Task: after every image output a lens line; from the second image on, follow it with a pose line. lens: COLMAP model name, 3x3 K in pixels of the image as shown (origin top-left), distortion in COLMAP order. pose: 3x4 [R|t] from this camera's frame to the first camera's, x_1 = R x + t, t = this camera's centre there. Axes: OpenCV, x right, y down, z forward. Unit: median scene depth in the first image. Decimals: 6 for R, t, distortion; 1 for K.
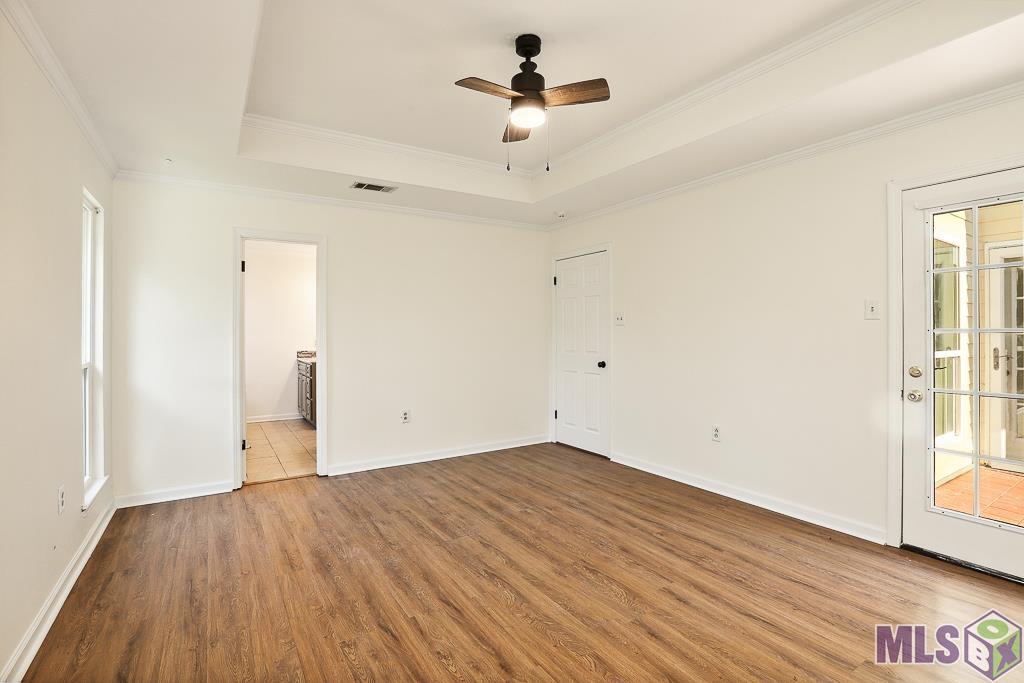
lens RADIAL K [[467.0, 0, 510.4], [0, 467.0, 344.3], [0, 0, 1]] dist [-0.051746, 0.027256]
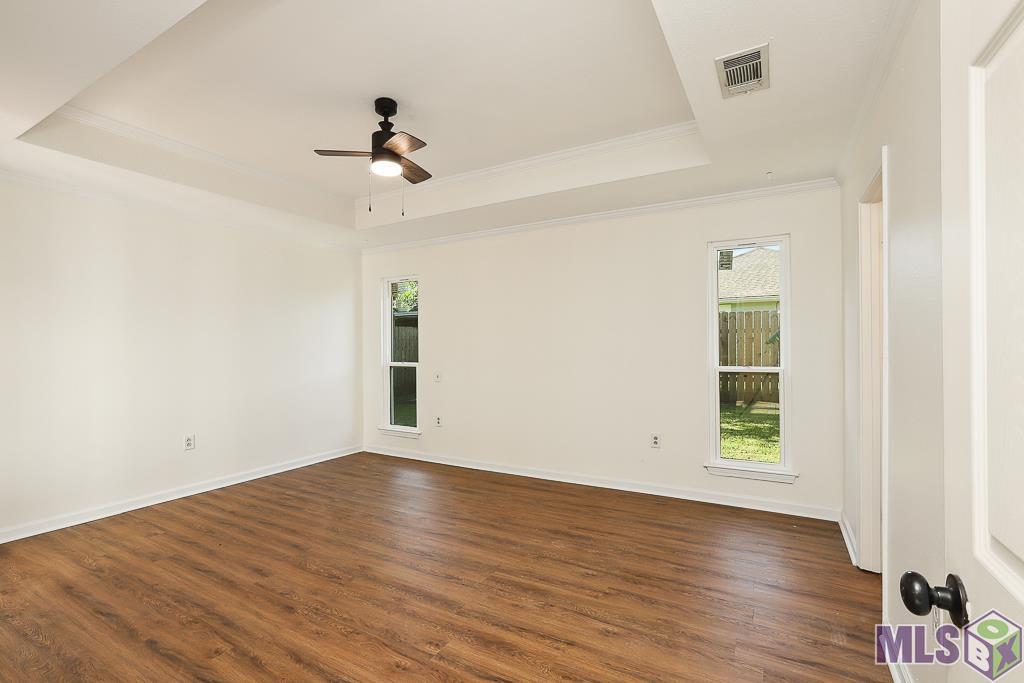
lens RADIAL K [[467.0, 0, 510.4], [0, 467.0, 344.3], [0, 0, 1]] dist [-0.051746, 0.027256]
pose [[-0.887475, 0.009984, -0.460747, 0.258743], [-0.001625, 0.999691, 0.024793, -0.055374], [0.460852, 0.022751, -0.887185, 1.840635]]
